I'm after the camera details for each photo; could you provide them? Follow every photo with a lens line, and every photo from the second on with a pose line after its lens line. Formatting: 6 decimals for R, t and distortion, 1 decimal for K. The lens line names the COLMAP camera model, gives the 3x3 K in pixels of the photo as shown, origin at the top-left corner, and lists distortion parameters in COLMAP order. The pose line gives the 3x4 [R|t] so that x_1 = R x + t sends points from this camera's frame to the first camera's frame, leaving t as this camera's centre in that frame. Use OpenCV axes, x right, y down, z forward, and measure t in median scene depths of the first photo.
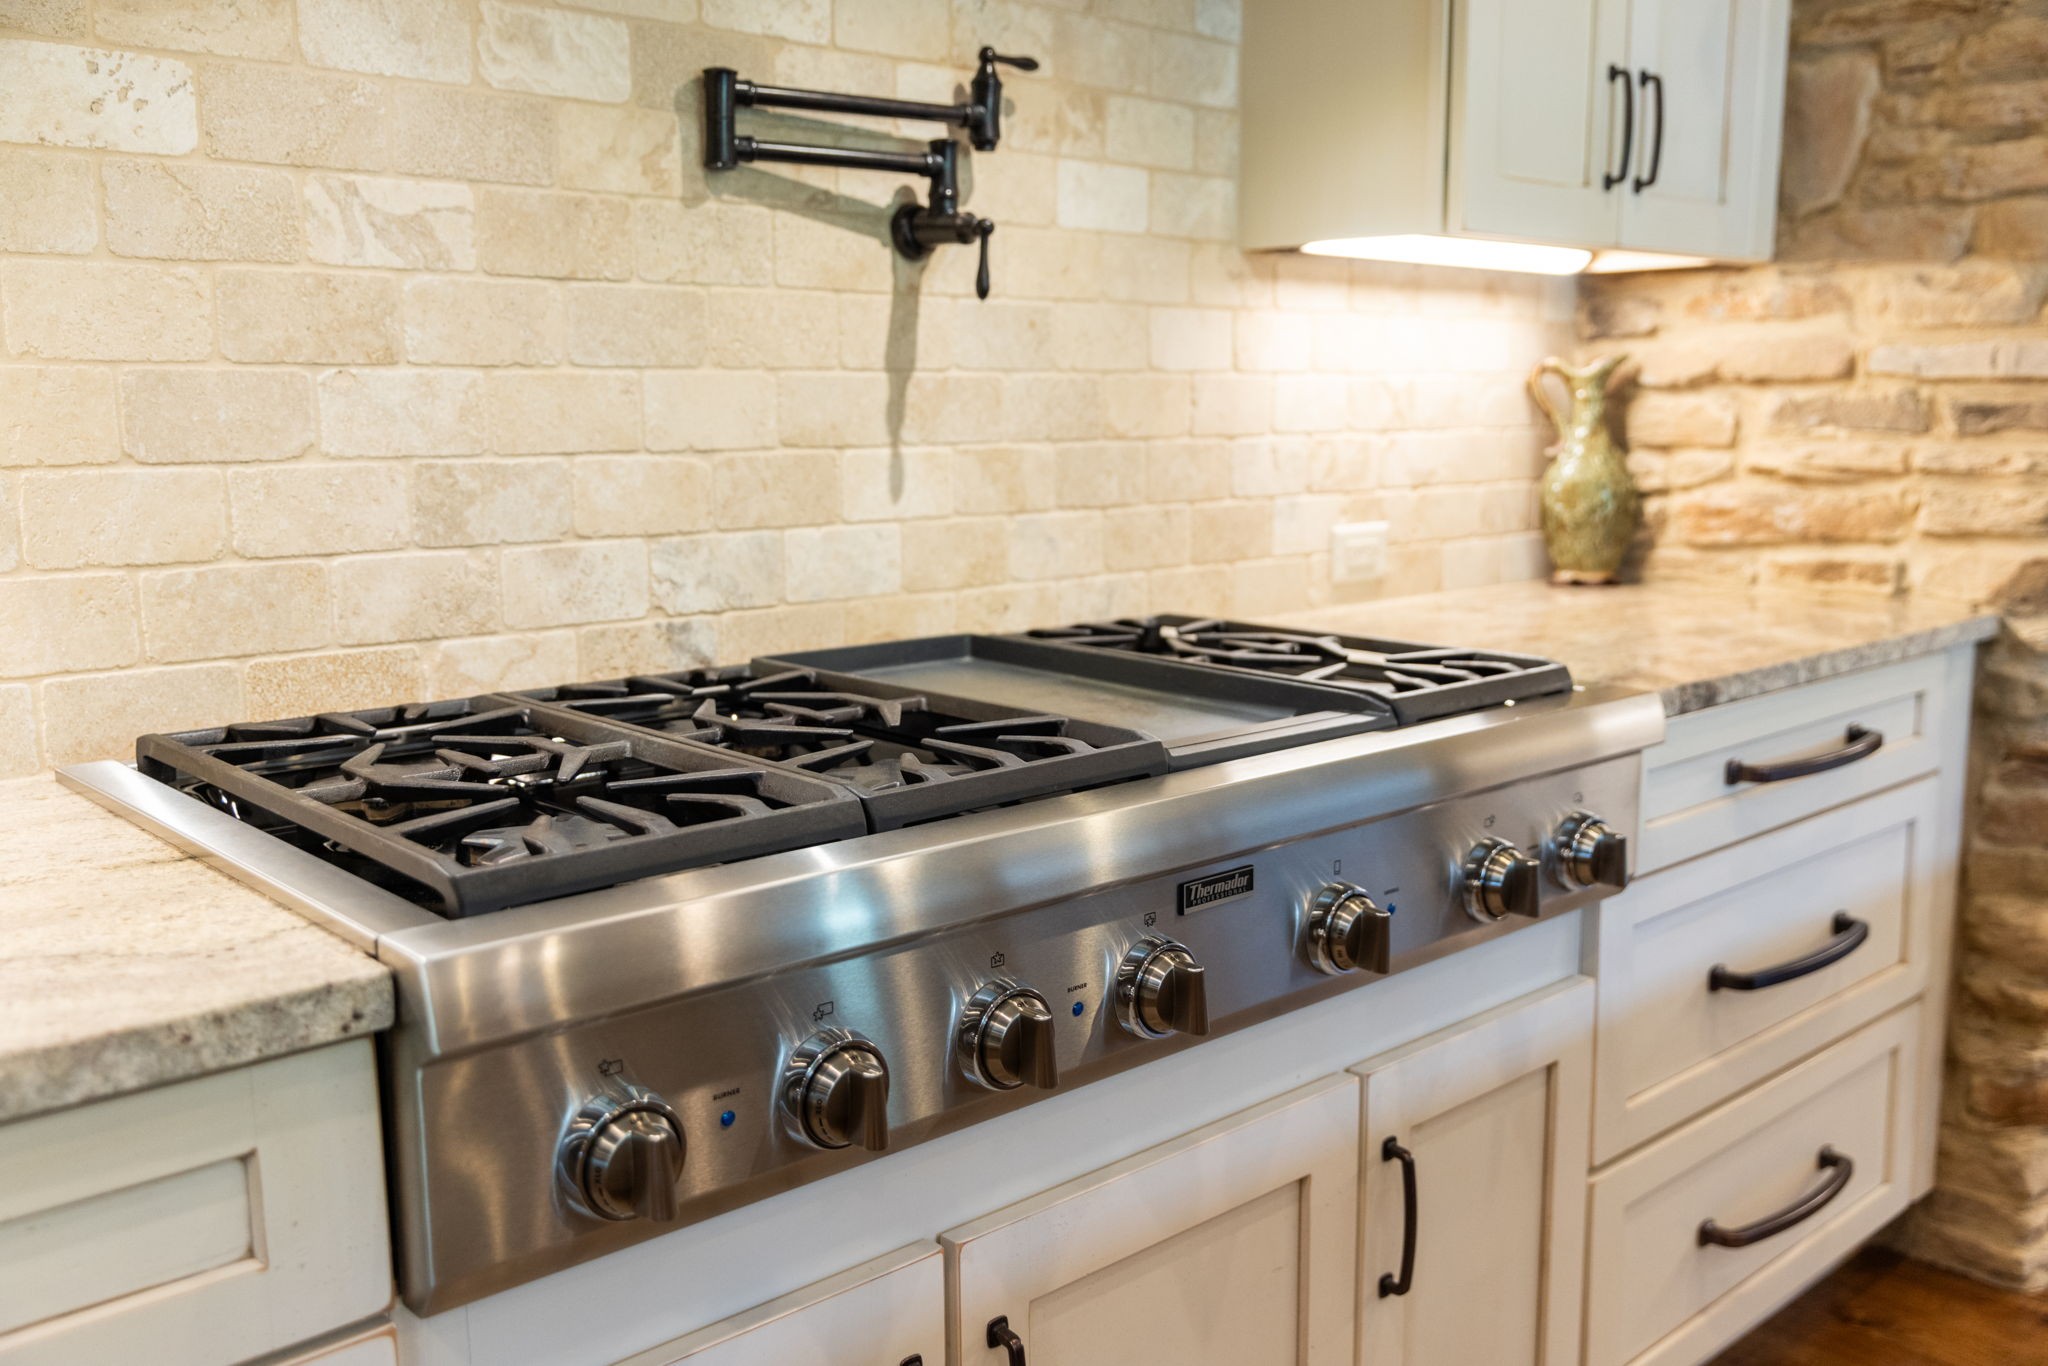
lens RADIAL K [[1820.6, 0, 1022.1], [0, 1820.6, 683.7], [0, 0, 1]] dist [-0.011849, -0.002114]
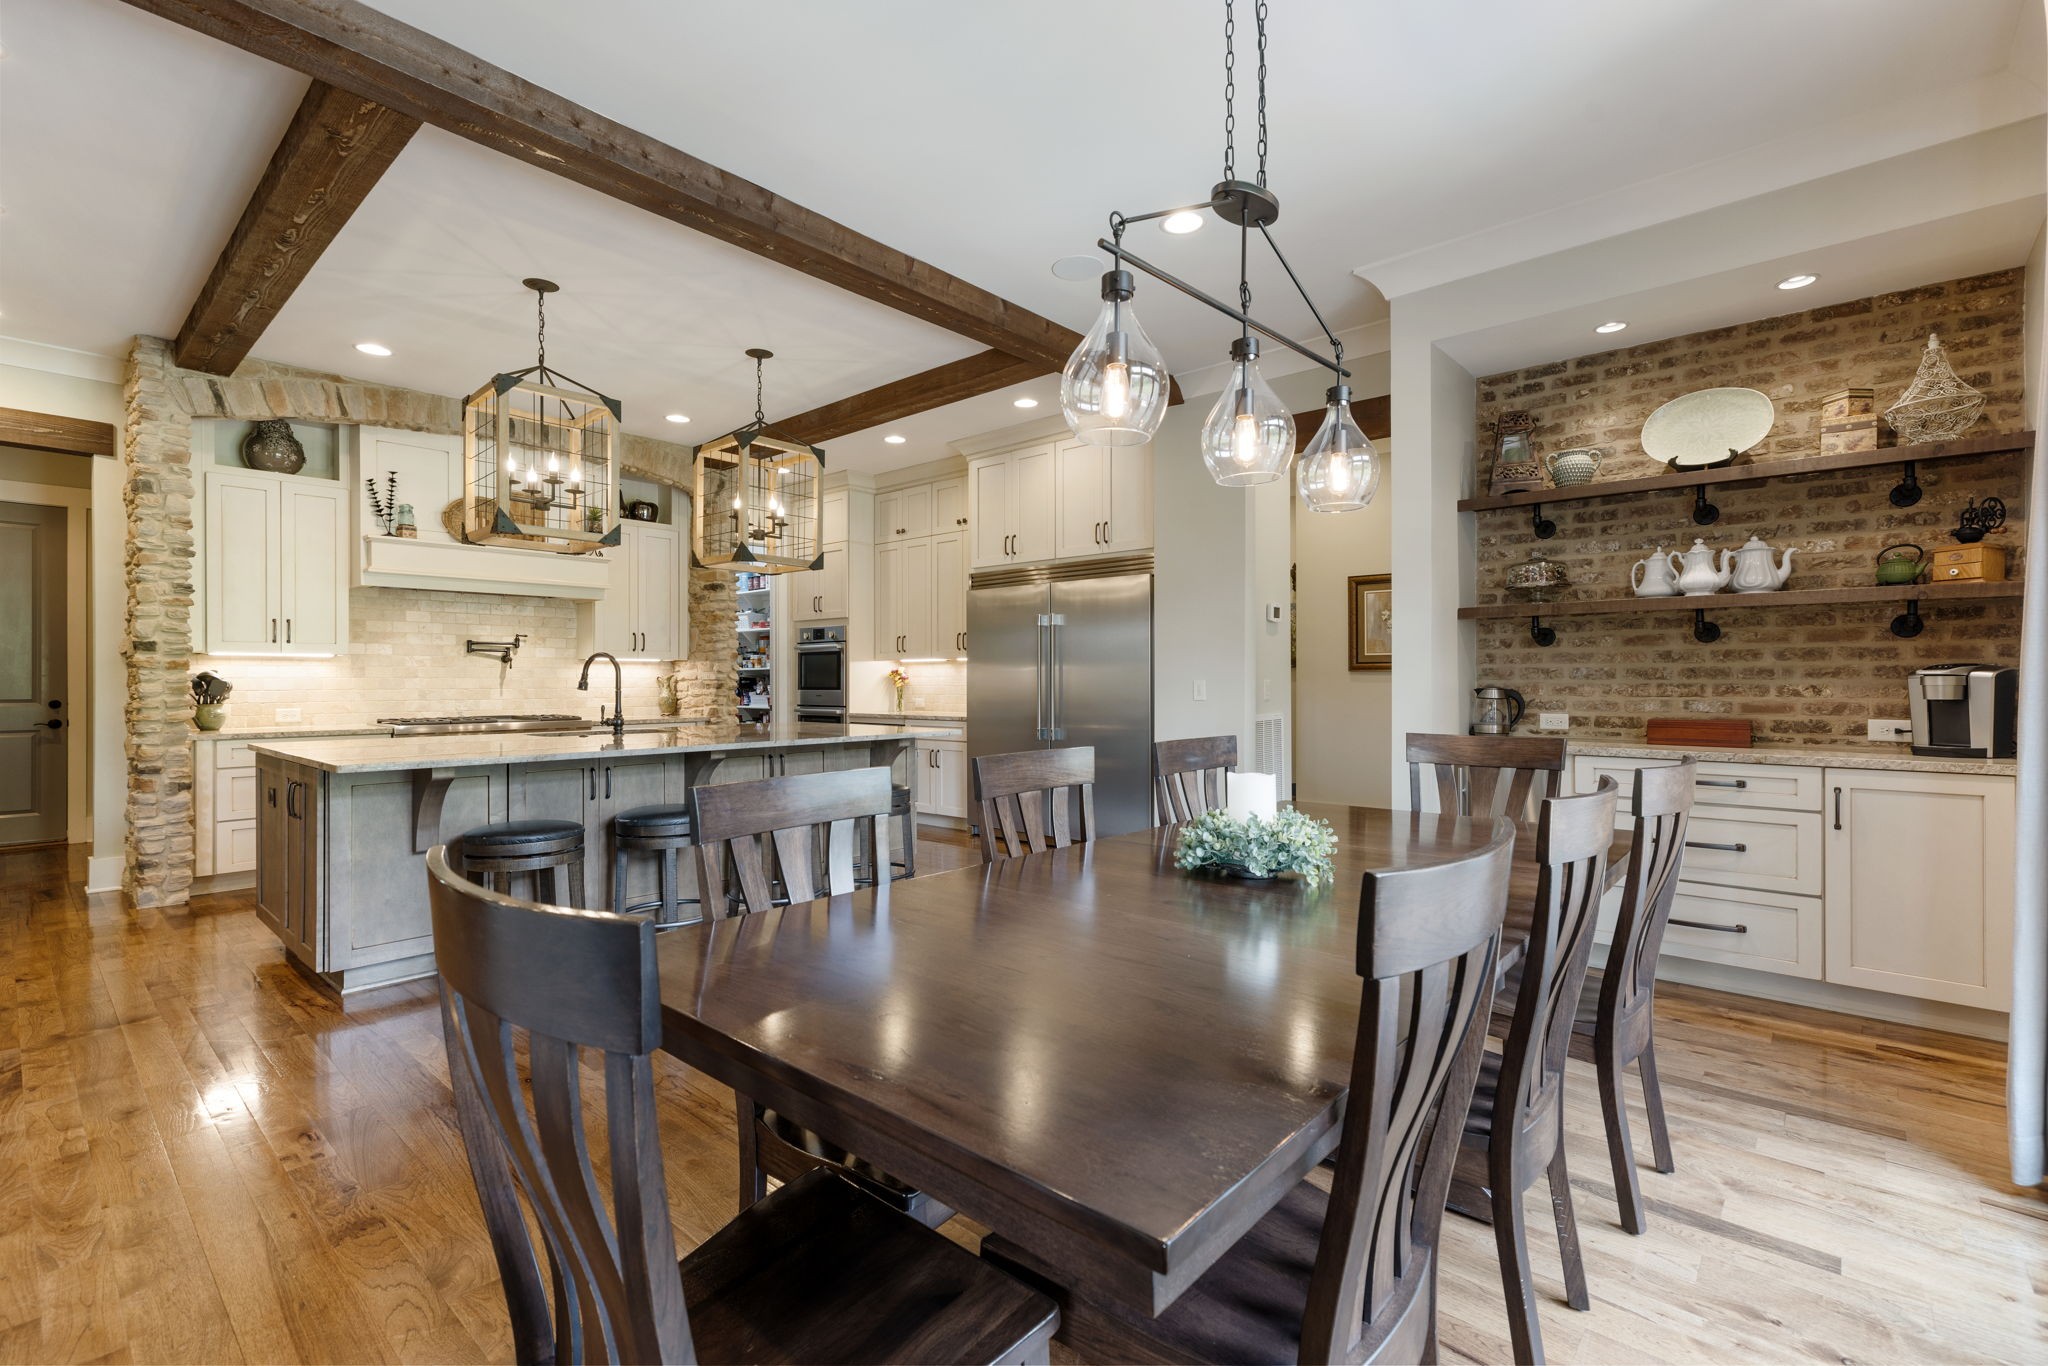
lens RADIAL K [[911.0, 0, 1022.7], [0, 911.0, 678.0], [0, 0, 1]] dist [0.006134, 0.000345]
pose [[0.995355, 0.005638, 0.096113, 1.681683], [0.009568, 0.987550, -0.157015, 0.424228], [-0.095801, 0.157205, 0.982908, -2.819948]]
